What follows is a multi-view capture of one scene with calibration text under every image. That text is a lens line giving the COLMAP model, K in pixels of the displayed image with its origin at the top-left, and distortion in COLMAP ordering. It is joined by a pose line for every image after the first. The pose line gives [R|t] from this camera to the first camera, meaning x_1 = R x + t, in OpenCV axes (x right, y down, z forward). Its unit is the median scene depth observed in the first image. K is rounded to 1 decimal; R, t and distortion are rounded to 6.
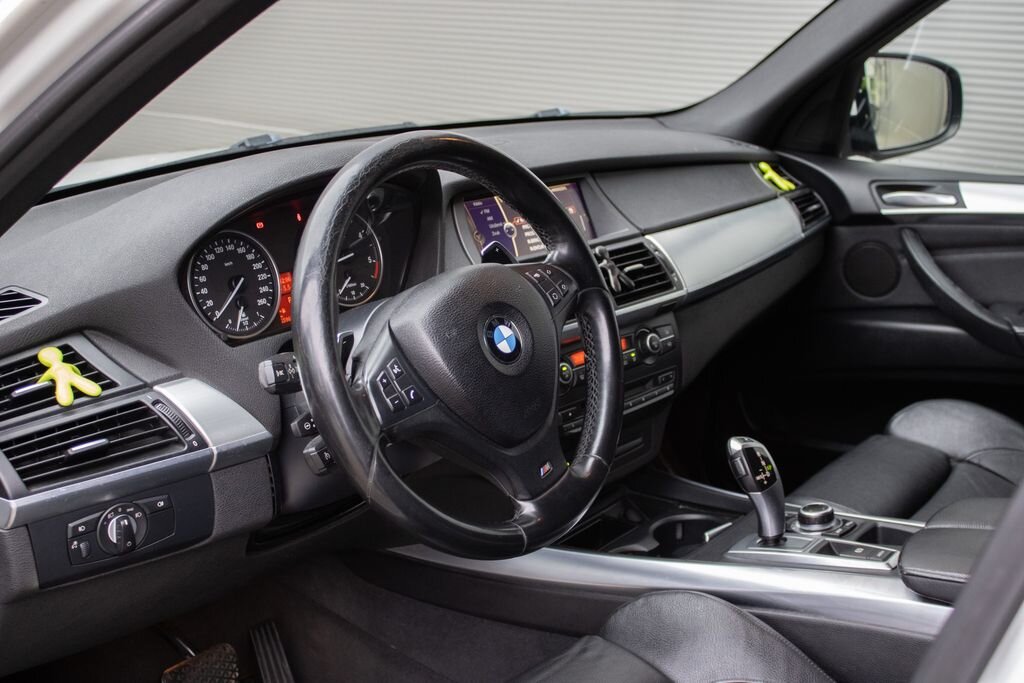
lens RADIAL K [[1240.1, 0, 512.0], [0, 1240.1, 341.5], [0, 0, 1]] dist [-0.083166, 0.048687]
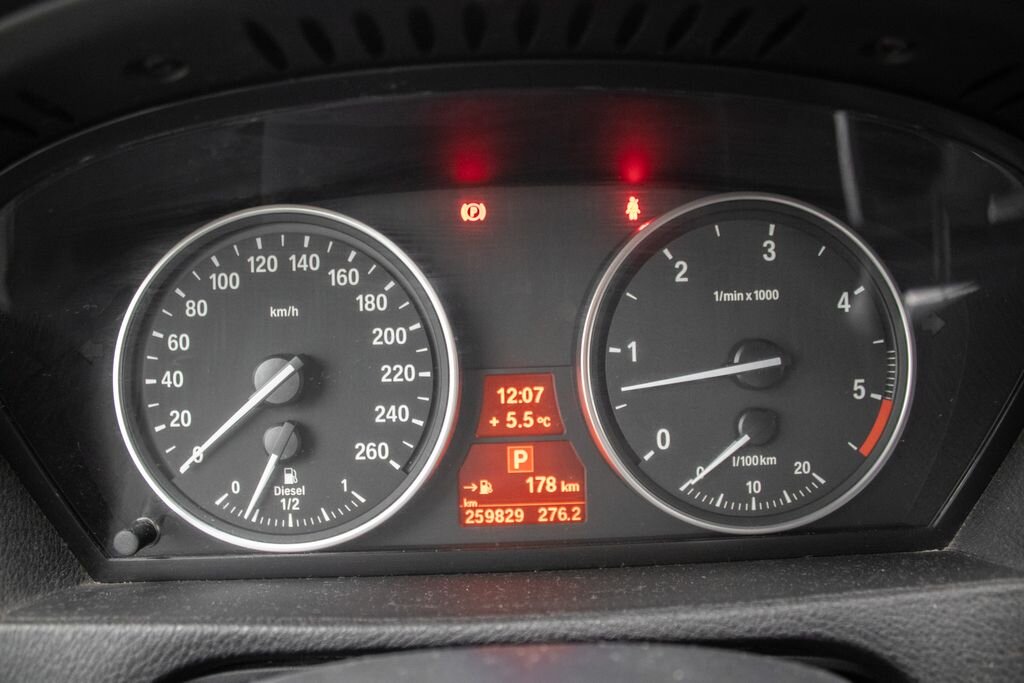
lens RADIAL K [[850.9, 0, 512.0], [0, 850.9, 341.5], [0, 0, 1]] dist [-0.160602, 0.132136]
pose [[0.654180, 0.224983, -0.722102, -0.023922], [-0.202436, 0.971984, 0.119444, -0.070244], [0.728744, 0.068042, 0.681397, 0.672992]]
